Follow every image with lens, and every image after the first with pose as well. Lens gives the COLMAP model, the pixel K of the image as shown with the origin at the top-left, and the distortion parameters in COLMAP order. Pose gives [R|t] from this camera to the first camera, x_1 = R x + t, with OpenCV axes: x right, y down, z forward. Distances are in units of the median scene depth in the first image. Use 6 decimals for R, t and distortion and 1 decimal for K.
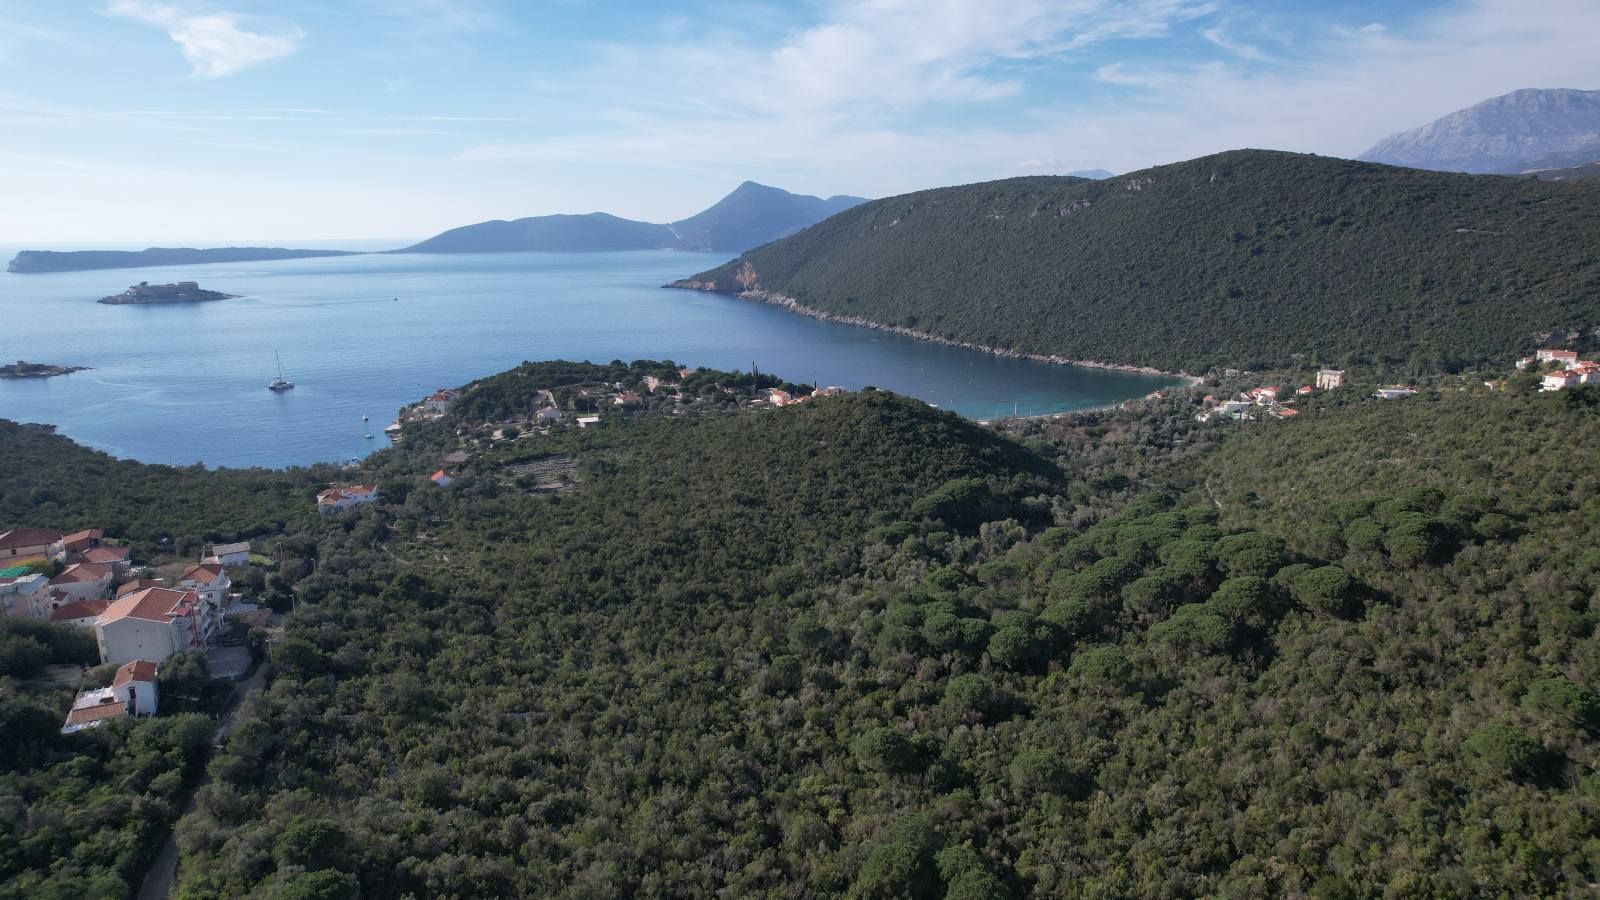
lens RADIAL K [[1021.3, 0, 802.5], [0, 1021.3, 461.6], [0, 0, 1]] dist [-0.069906, 0.059376]
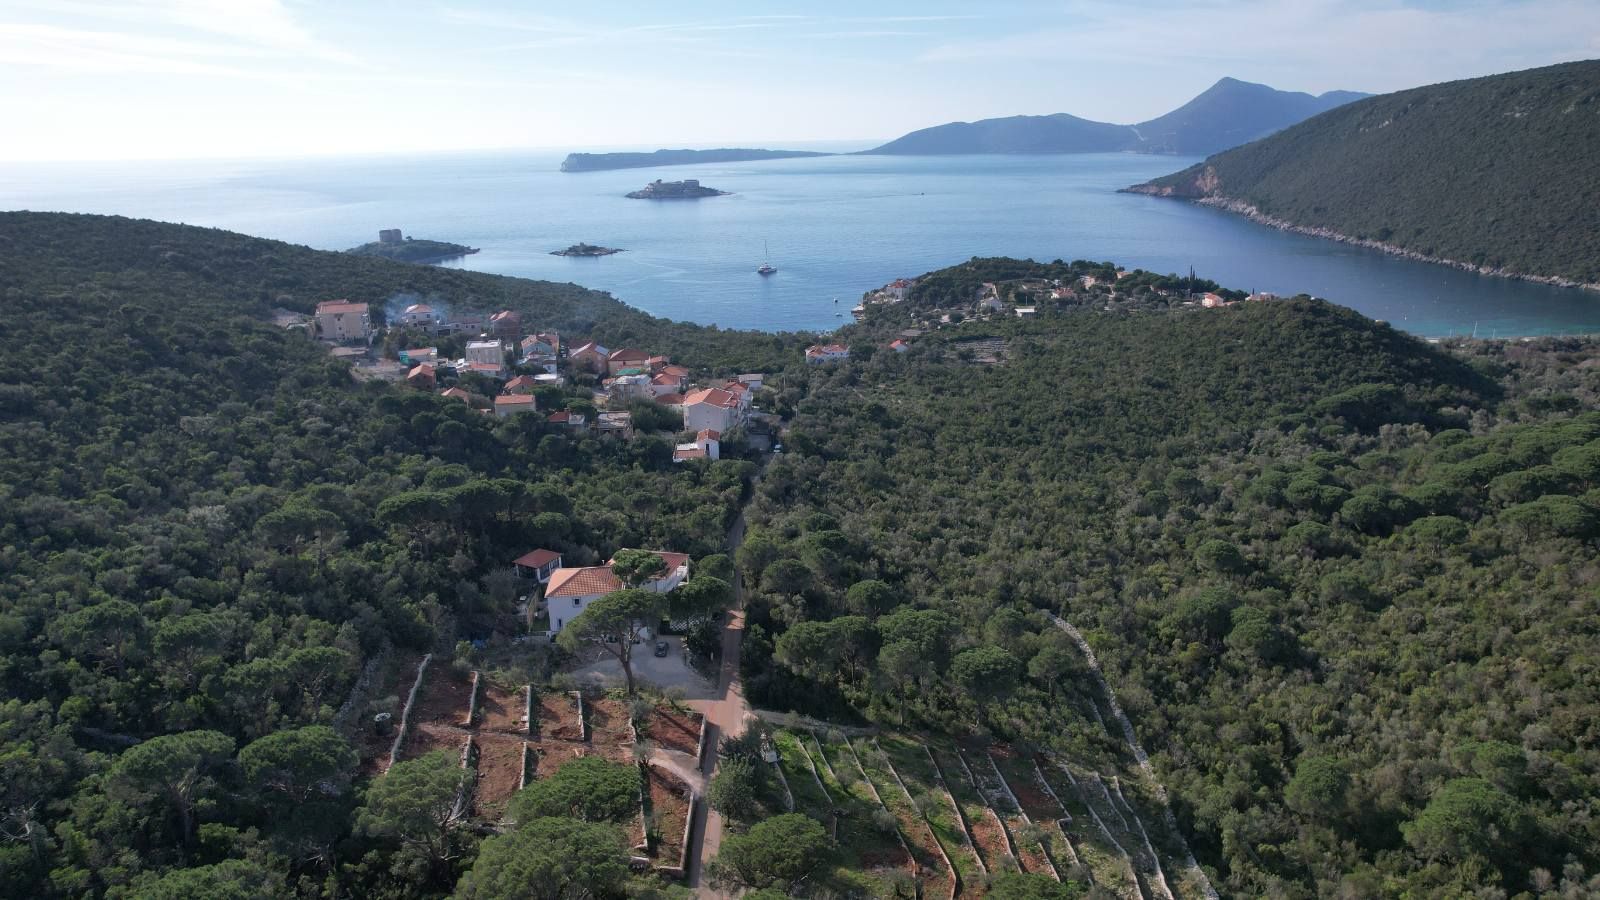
lens RADIAL K [[1021.3, 0, 802.5], [0, 1021.3, 461.6], [0, 0, 1]] dist [-0.069906, 0.059376]
pose [[0.908755, 0.116169, -0.400836, 0.050747], [-0.079211, 0.991030, 0.107635, 0.035070], [0.409744, -0.066064, 0.909805, -0.188078]]
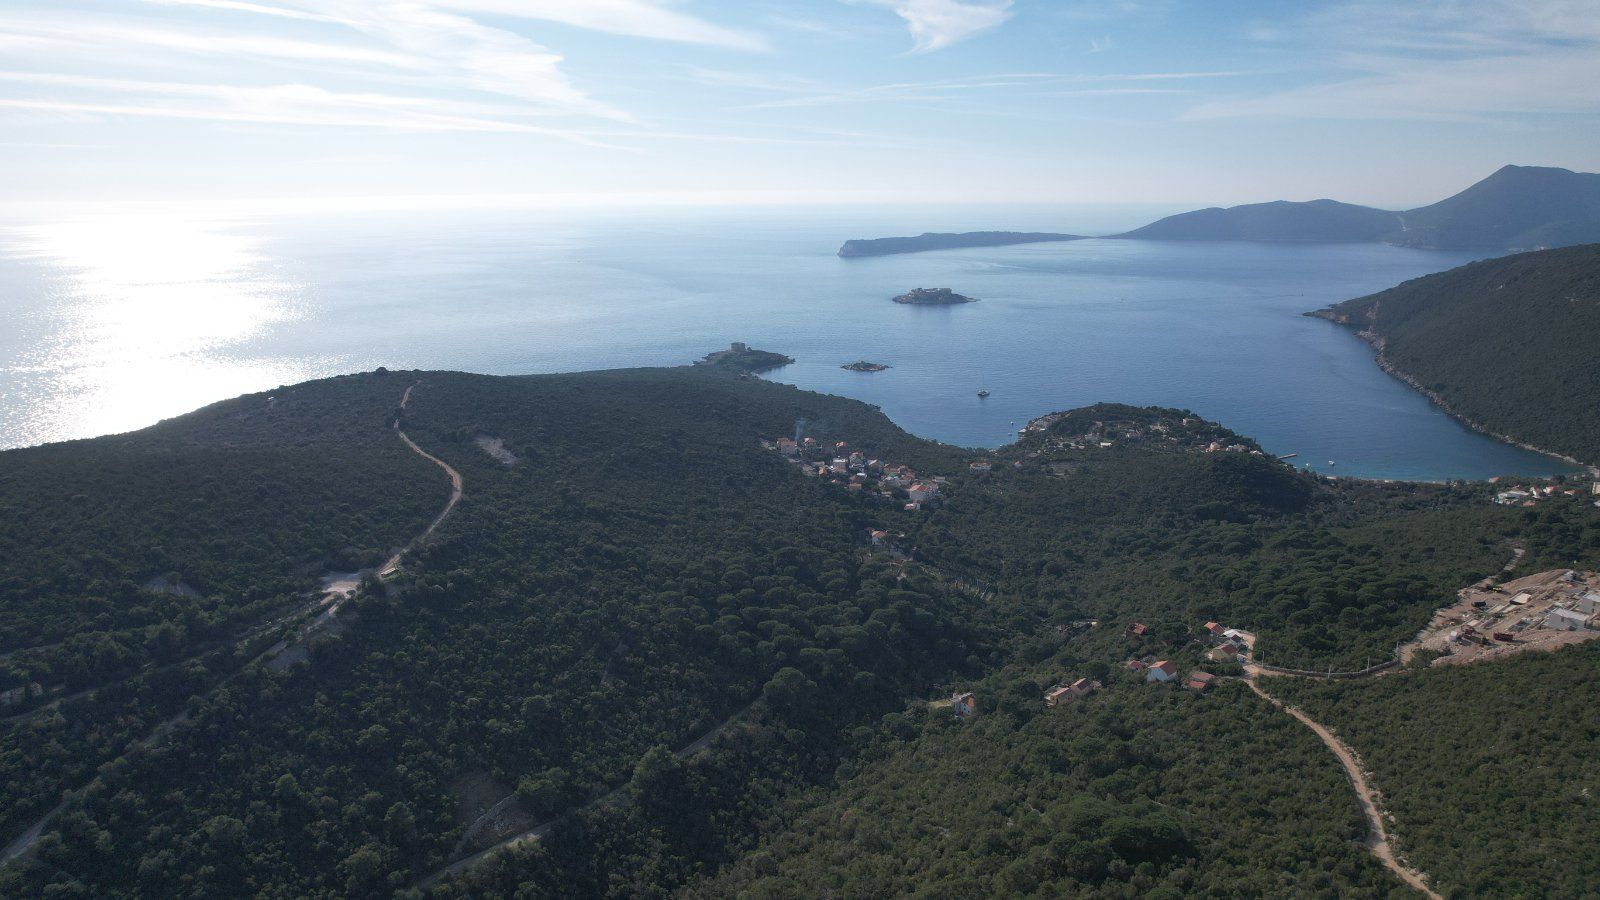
lens RADIAL K [[1021.3, 0, 802.5], [0, 1021.3, 461.6], [0, 0, 1]] dist [-0.069906, 0.059376]
pose [[0.775699, 0.159197, -0.610694, 0.876814], [-0.136634, 0.987074, 0.083761, -0.145142], [0.616134, 0.018468, 0.787424, -1.505246]]
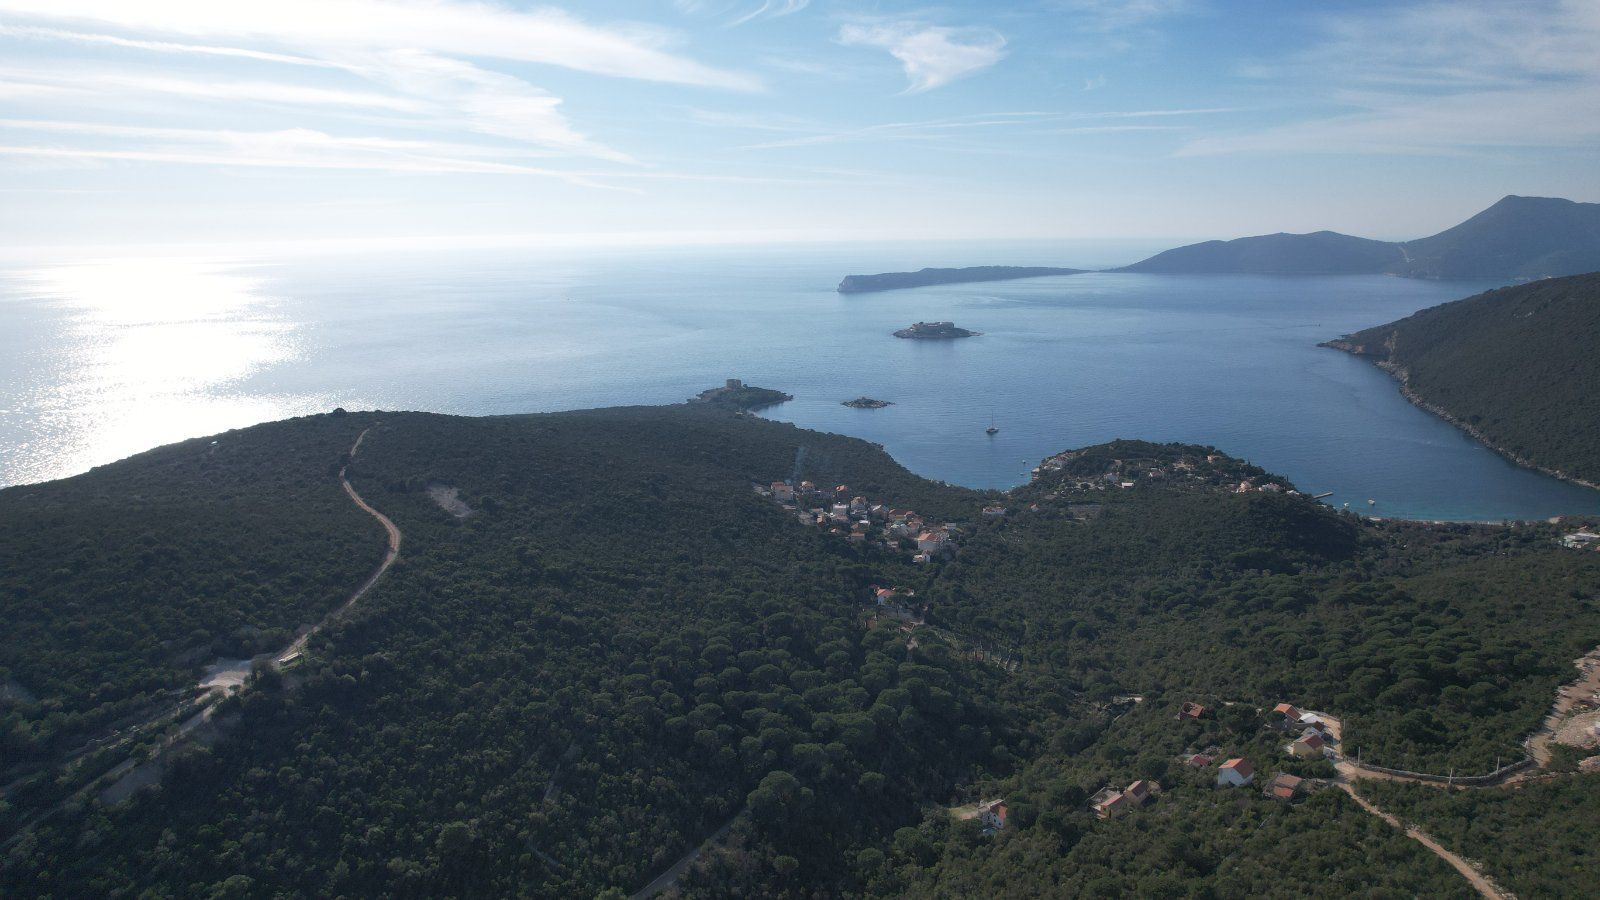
lens RADIAL K [[1021.3, 0, 802.5], [0, 1021.3, 461.6], [0, 0, 1]] dist [-0.069906, 0.059376]
pose [[0.776064, 0.130659, -0.616971, 0.739640], [-0.128341, 0.990551, 0.048338, -0.149205], [0.617457, 0.041670, 0.785500, -1.315336]]
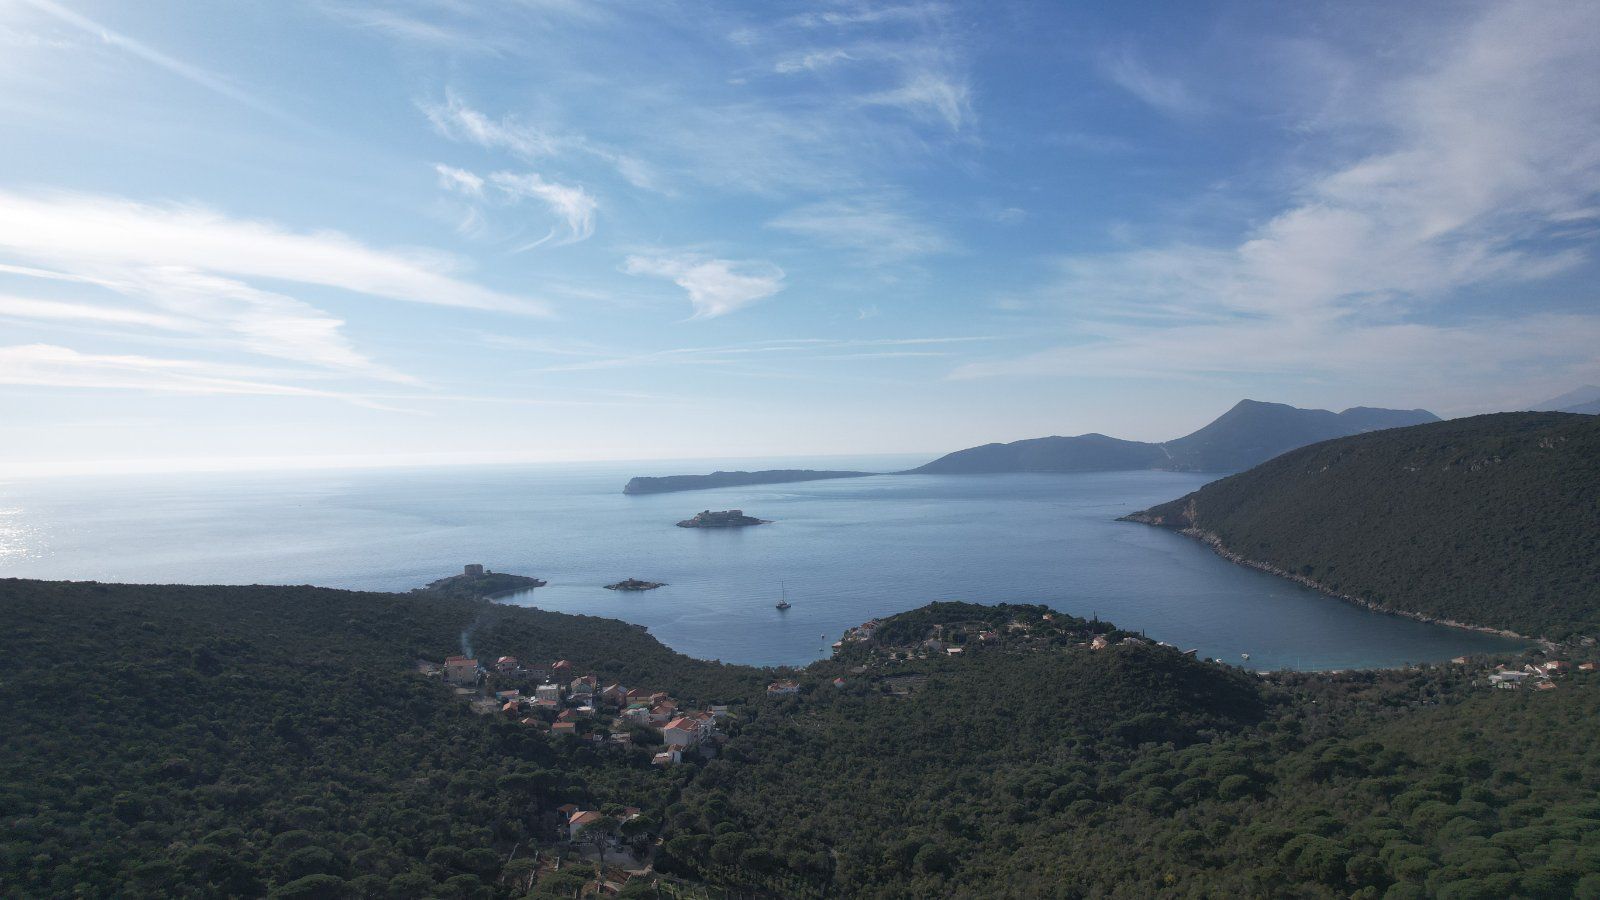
lens RADIAL K [[1021.3, 0, 802.5], [0, 1021.3, 461.6], [0, 0, 1]] dist [-0.069906, 0.059376]
pose [[0.884958, -0.011470, -0.465530, 0.432494], [-0.083816, 0.979447, -0.183462, -0.031145], [0.458066, 0.201375, 0.865808, -0.643072]]
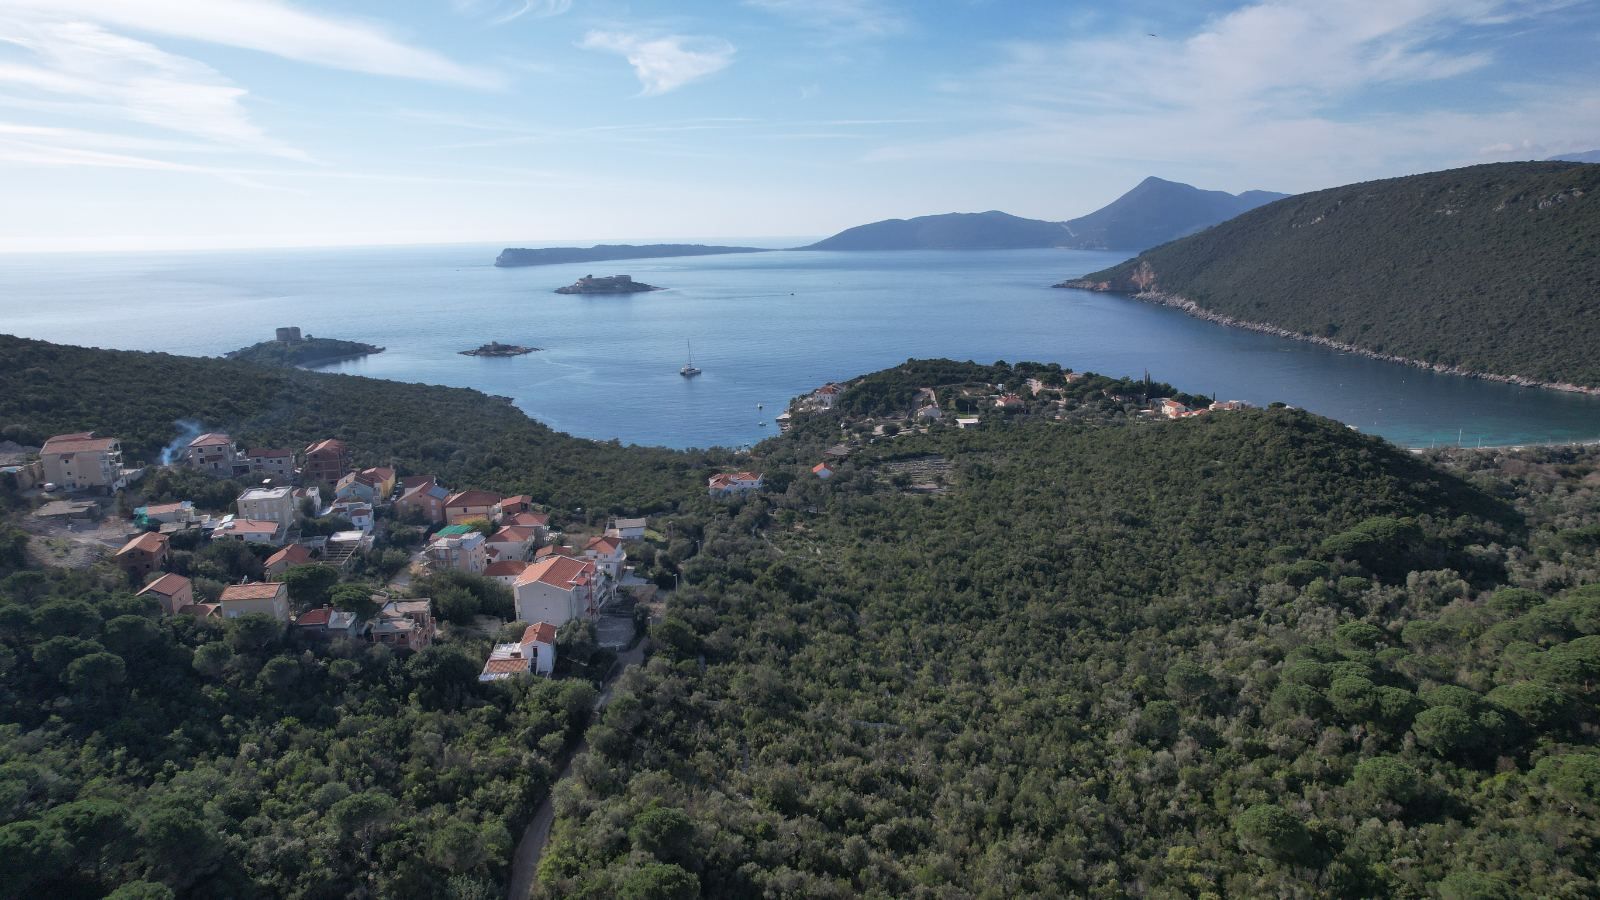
lens RADIAL K [[1021.3, 0, 802.5], [0, 1021.3, 461.6], [0, 0, 1]] dist [-0.069906, 0.059376]
pose [[0.931092, 0.072252, -0.357556, -0.004982], [-0.071612, 0.997319, 0.015050, -0.007695], [0.357685, 0.011593, 0.933770, 0.027946]]
